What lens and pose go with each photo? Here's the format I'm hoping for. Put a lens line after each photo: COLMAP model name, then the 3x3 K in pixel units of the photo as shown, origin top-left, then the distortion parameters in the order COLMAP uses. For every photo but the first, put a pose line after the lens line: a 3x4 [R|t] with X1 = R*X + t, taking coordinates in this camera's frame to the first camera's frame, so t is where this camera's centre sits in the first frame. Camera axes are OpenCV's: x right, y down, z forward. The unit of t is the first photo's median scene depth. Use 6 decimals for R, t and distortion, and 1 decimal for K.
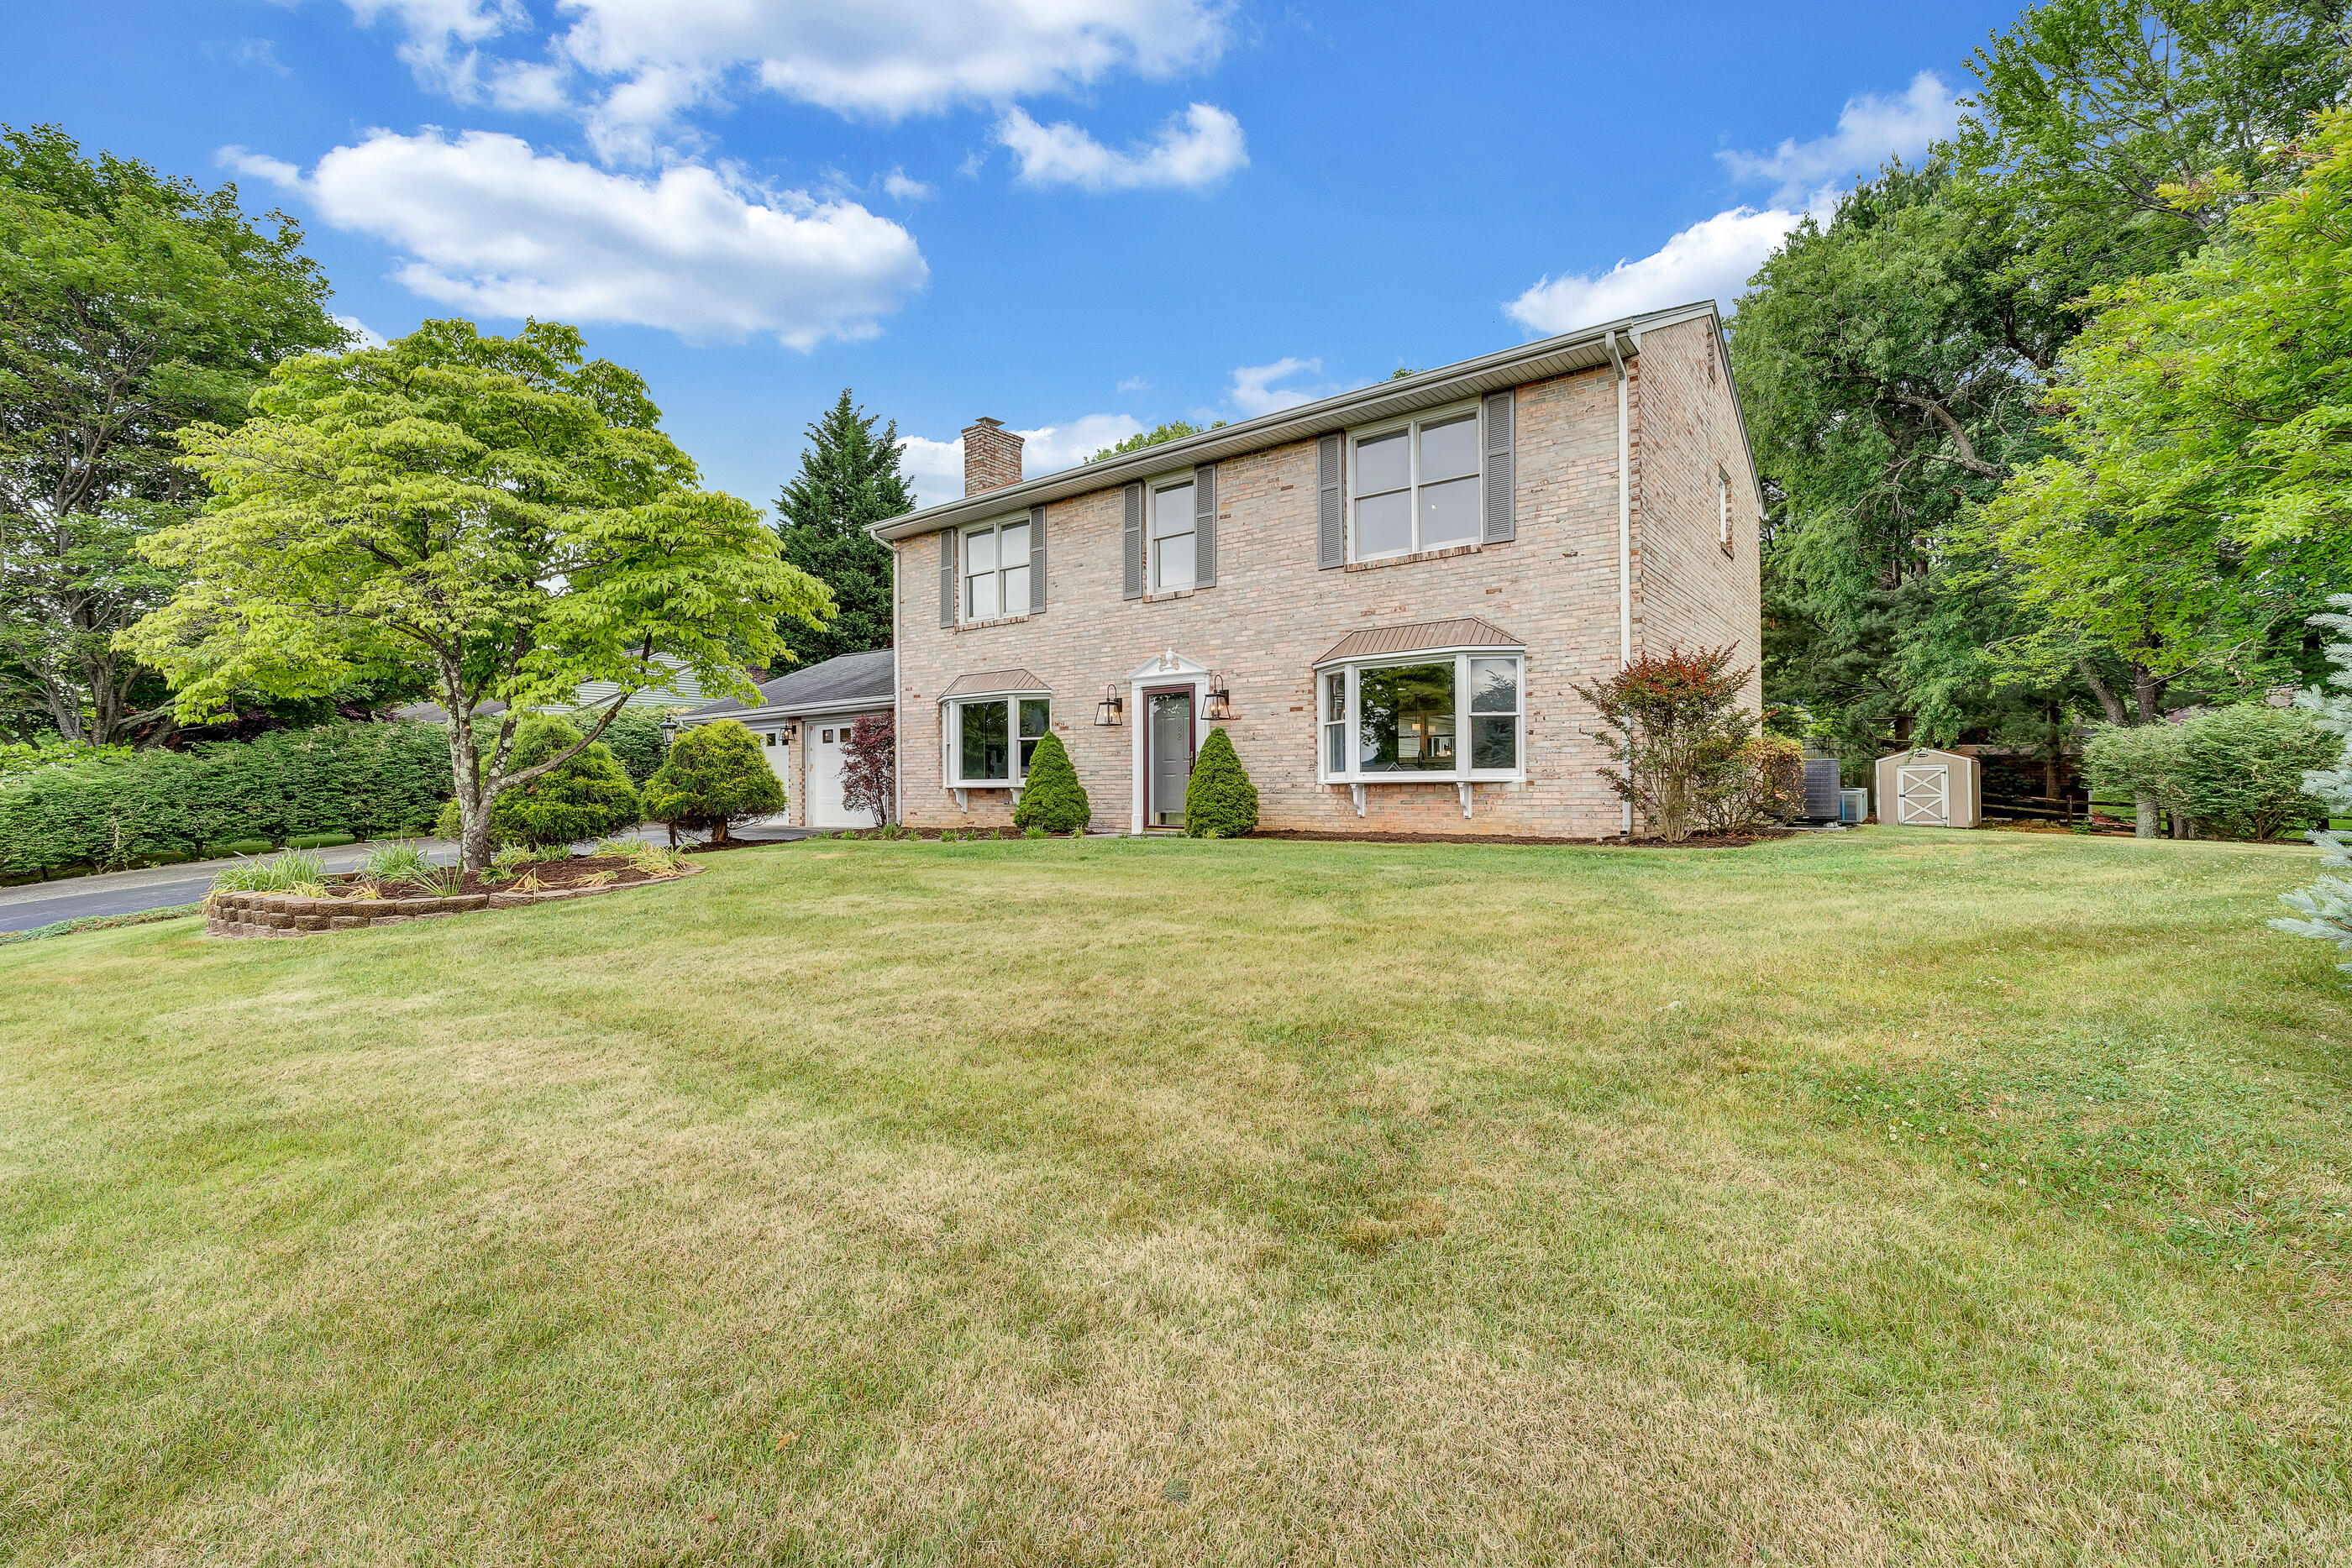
lens RADIAL K [[1024.9, 0, 1175.7], [0, 1024.9, 788.3], [0, 0, 1]] dist [0.000813, -0.001121]
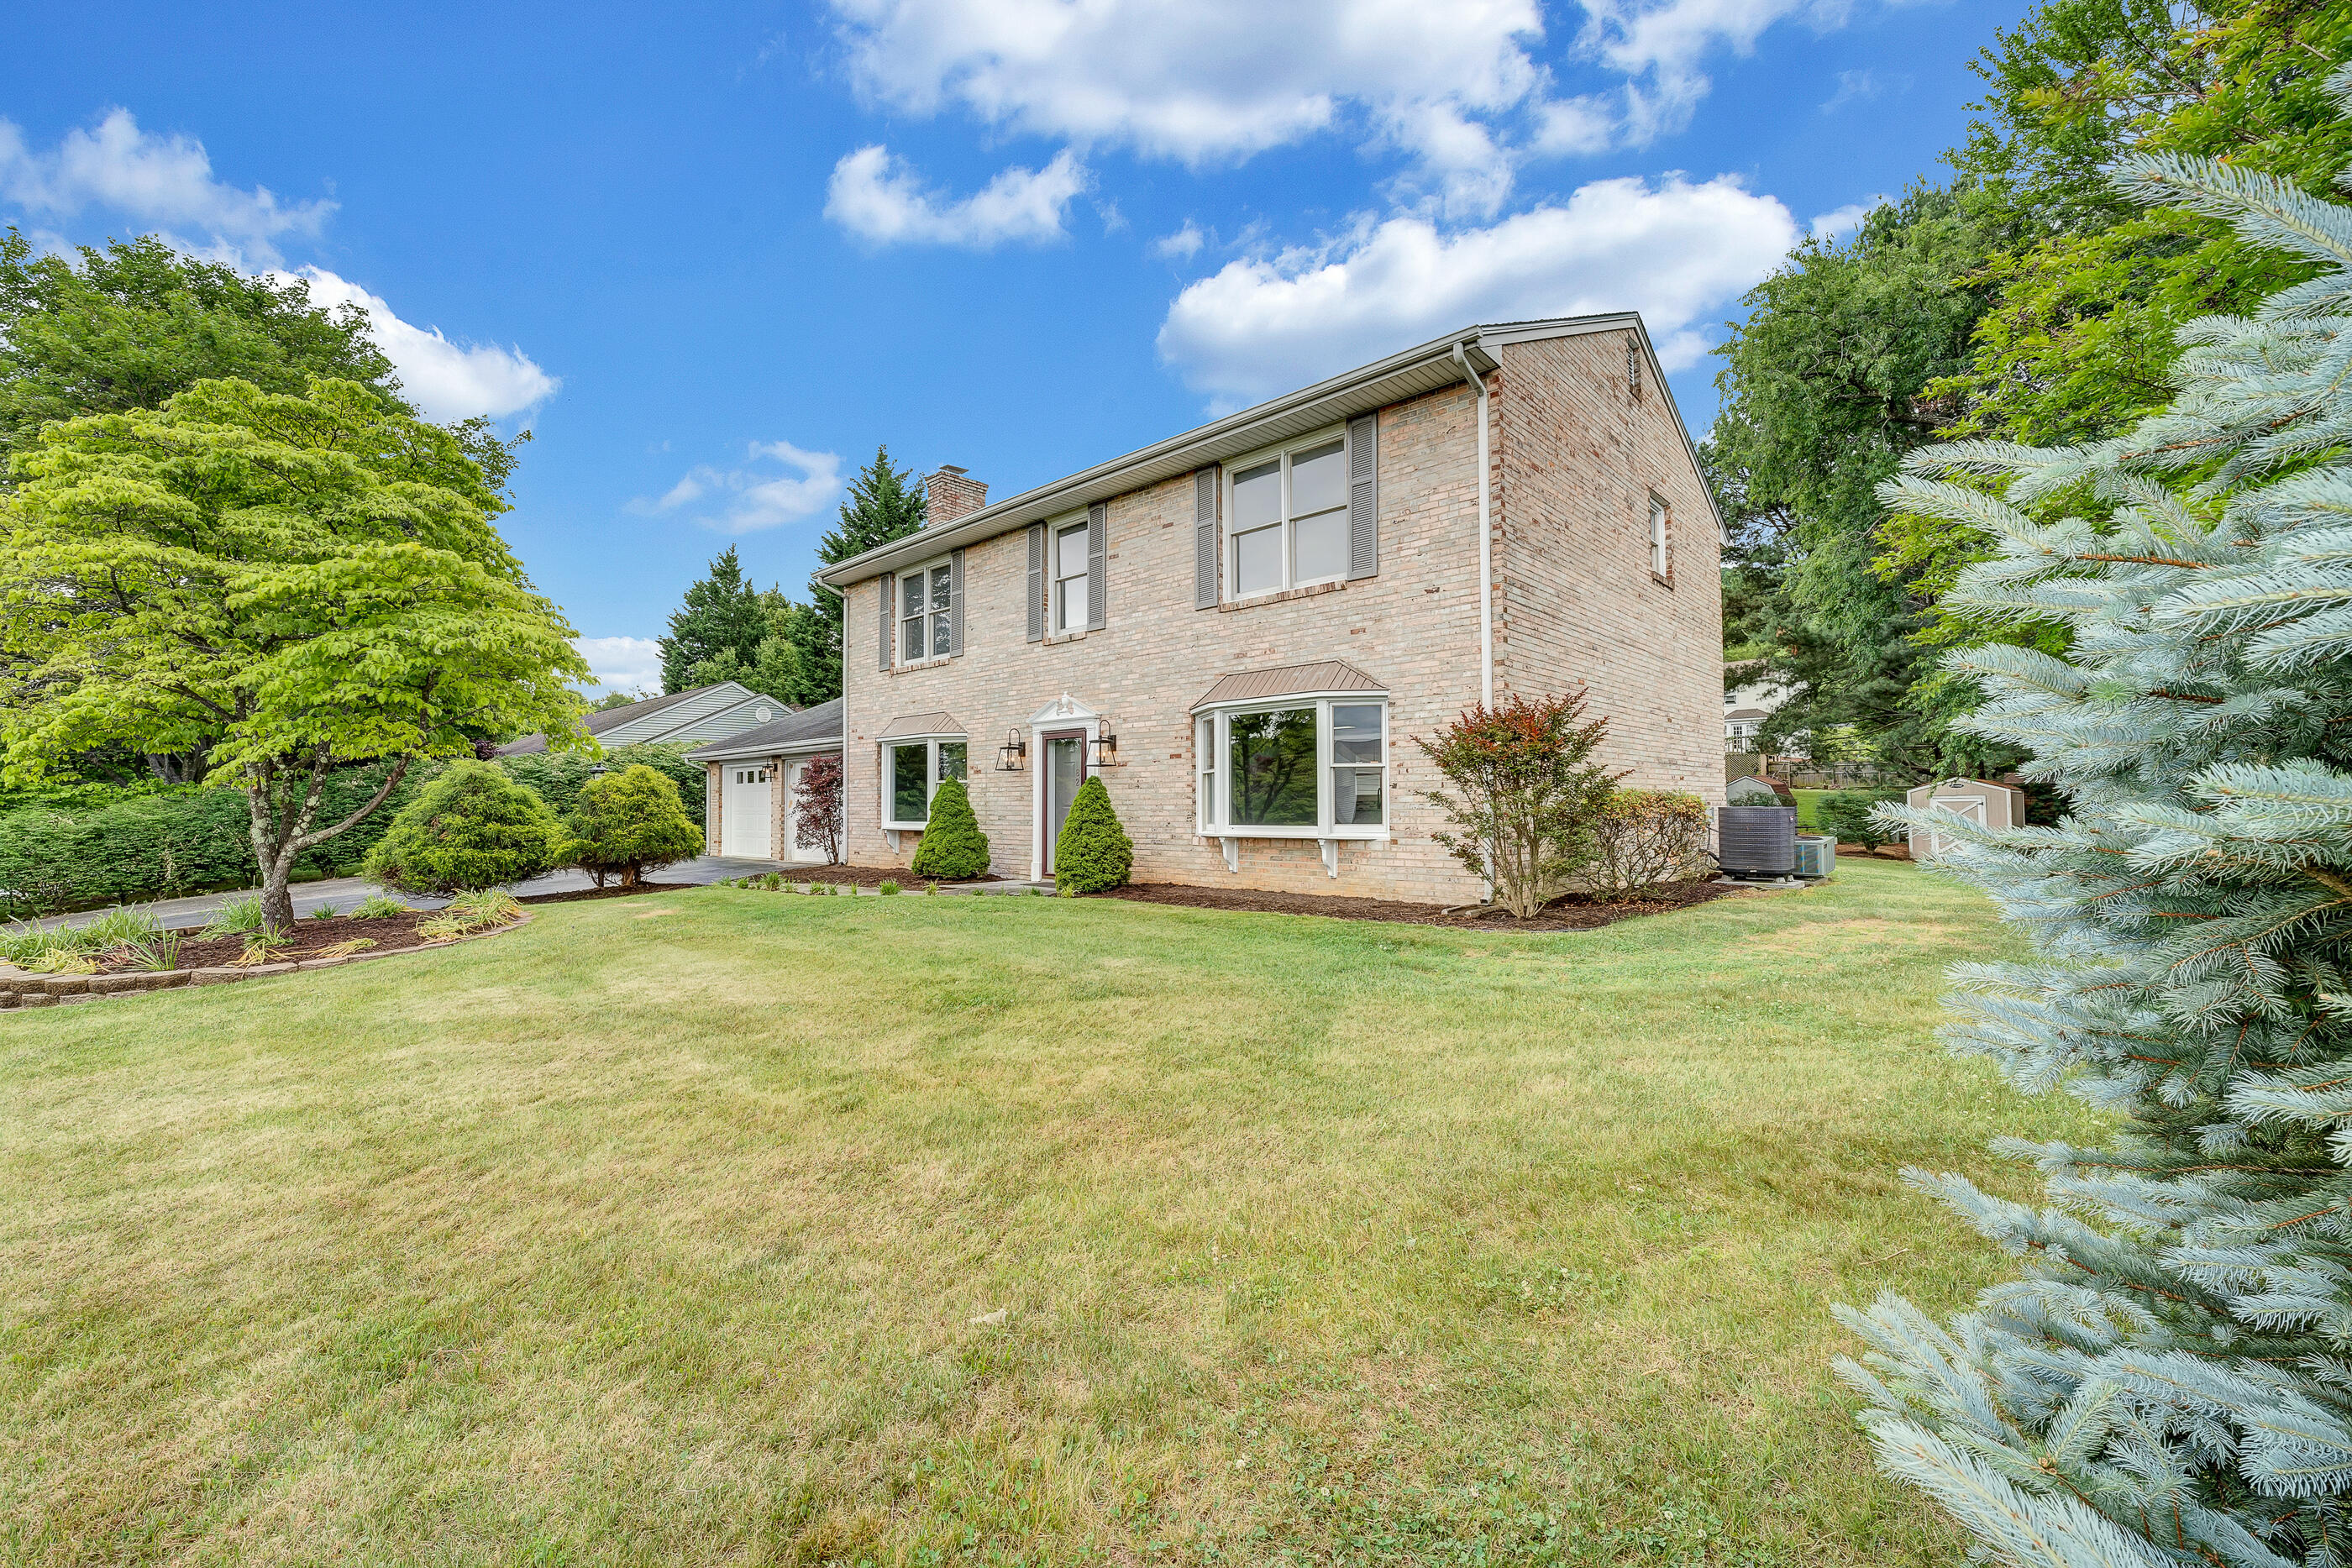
lens RADIAL K [[944.6, 0, 1174.5], [0, 944.6, 782.7], [0, 0, 1]] dist [-0.003969, 0.000766]
pose [[0.995600, -0.000274, -0.093709, 0.186841], [-0.001907, 0.999730, -0.023175, -0.030442], [0.093690, 0.023252, 0.995330, 0.120338]]
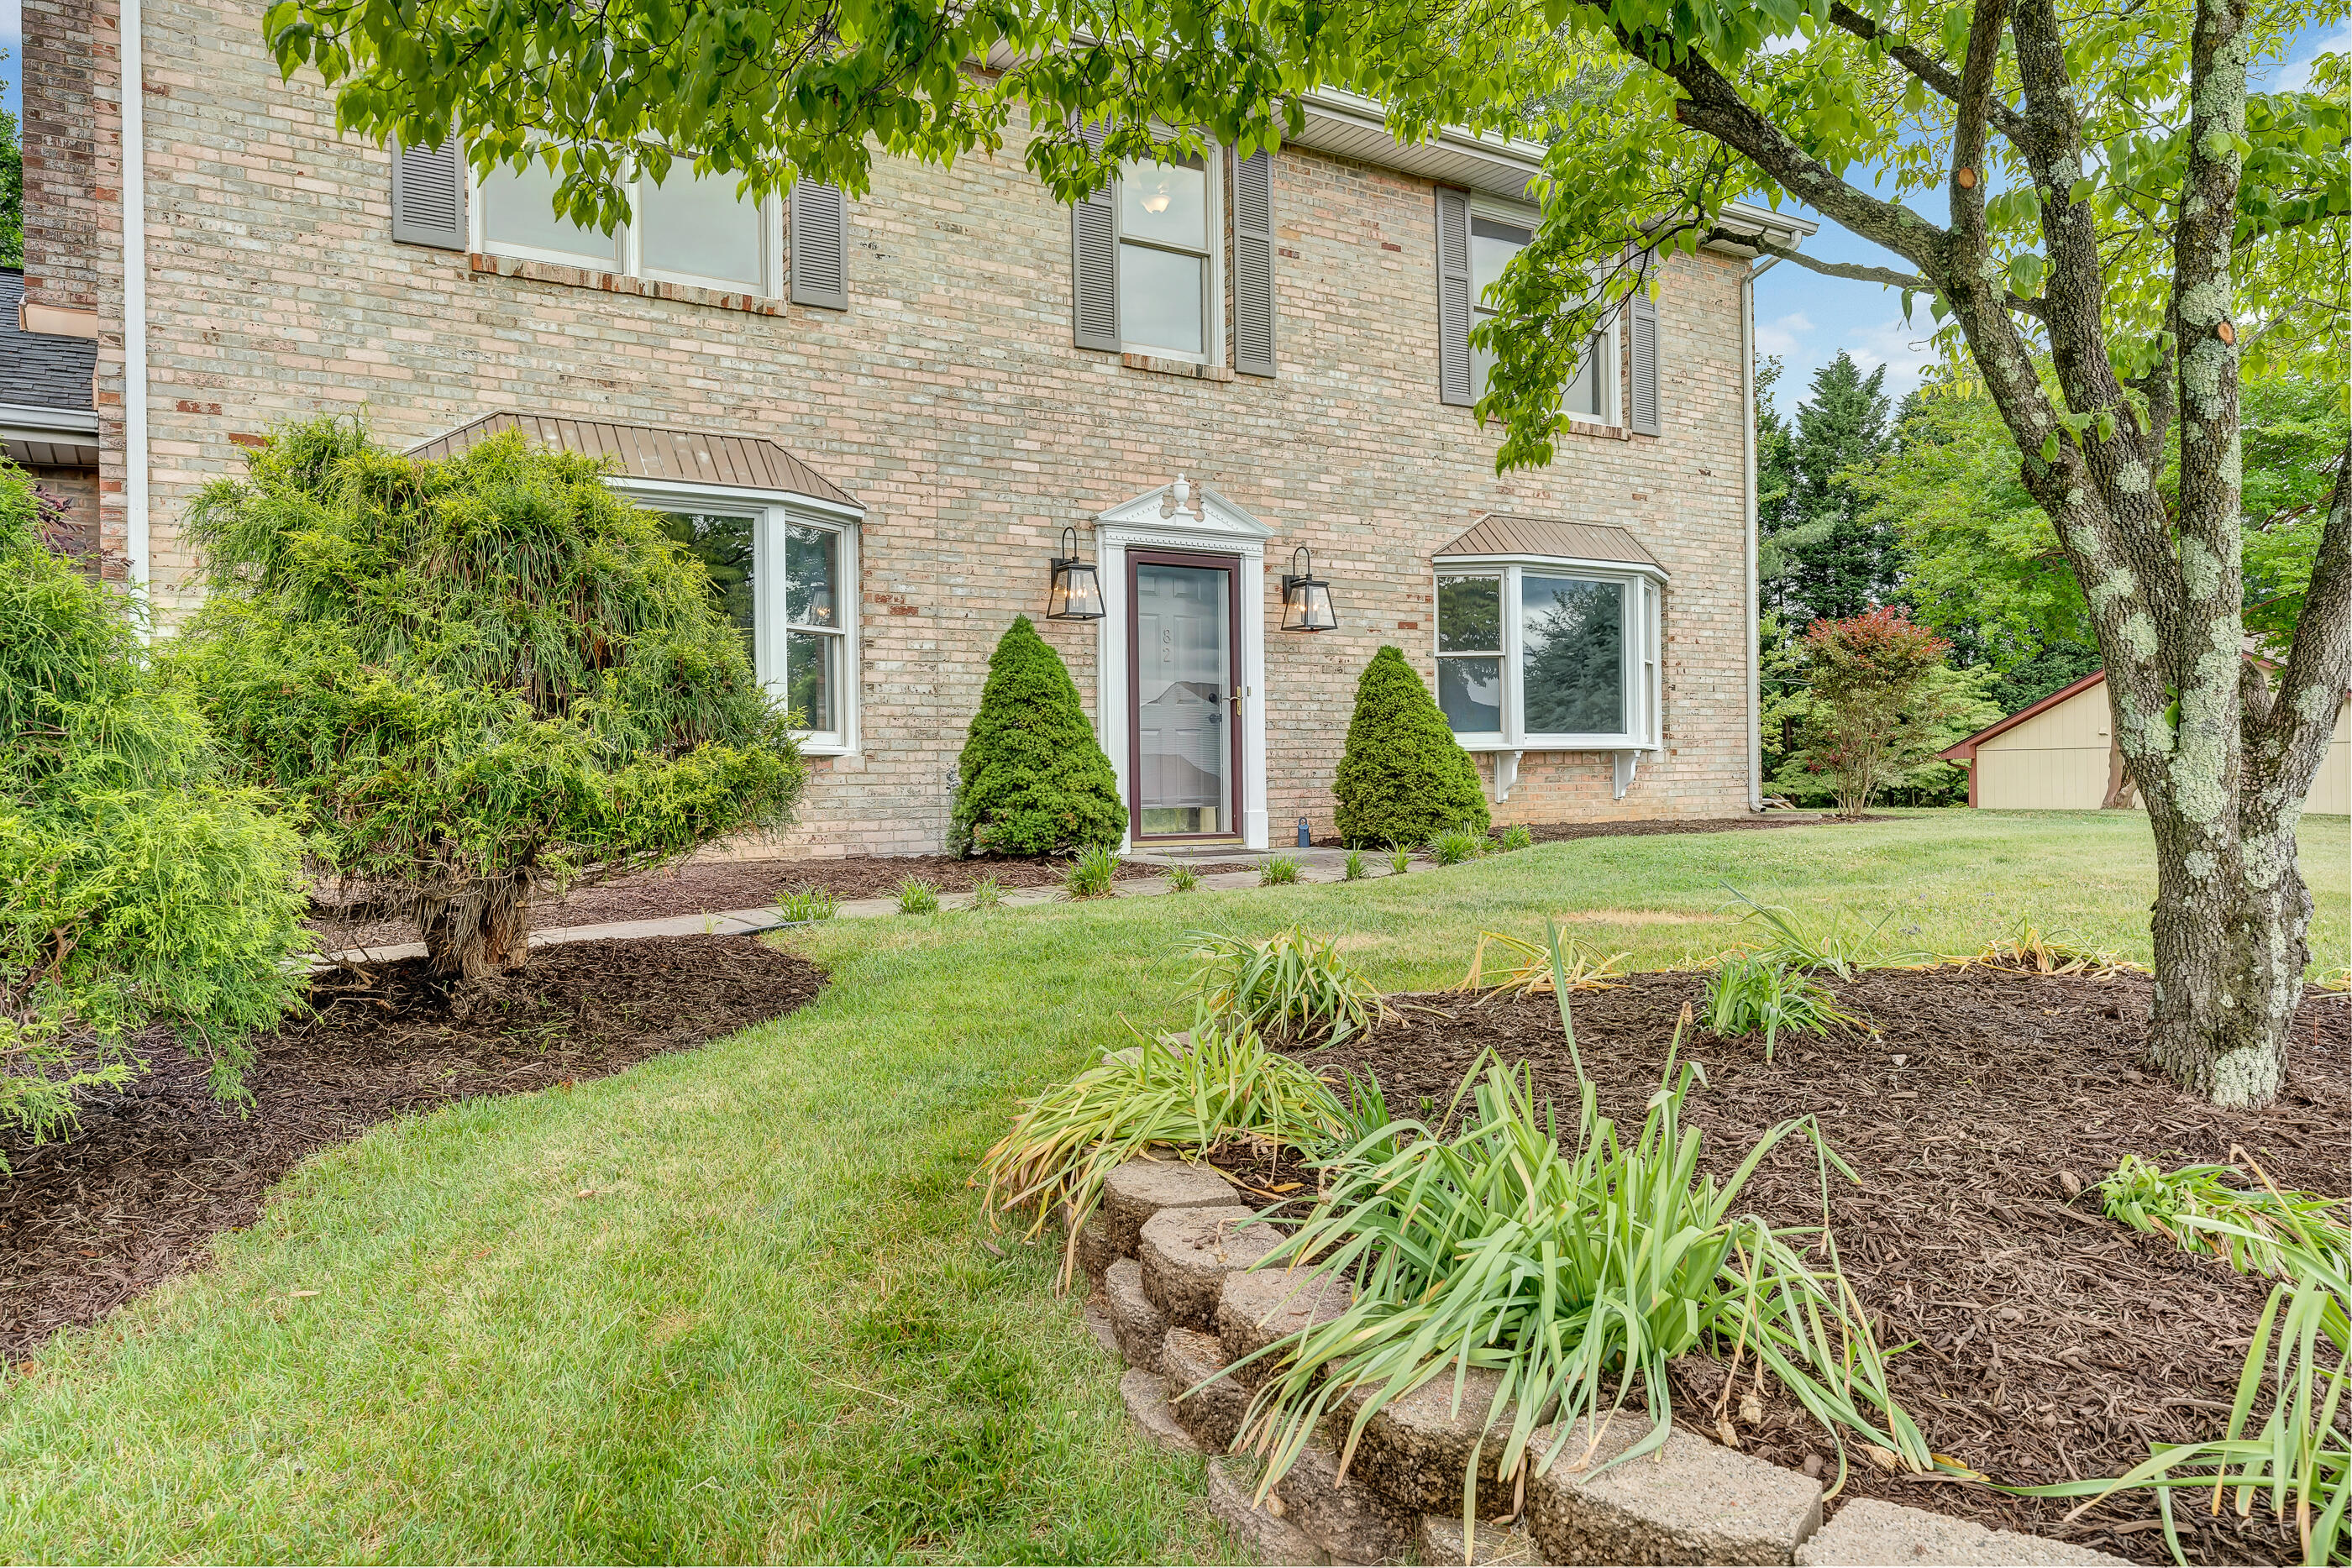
lens RADIAL K [[1626.0, 0, 1175.5], [0, 1626.0, 776.7], [0, 0, 1]] dist [-0.002179, -0.000092]
pose [[0.338514, -0.006095, 0.940941, -0.770124], [-0.001715, 0.999973, 0.007094, 0.004501], [-0.940960, -0.004015, 0.338495, 0.756178]]
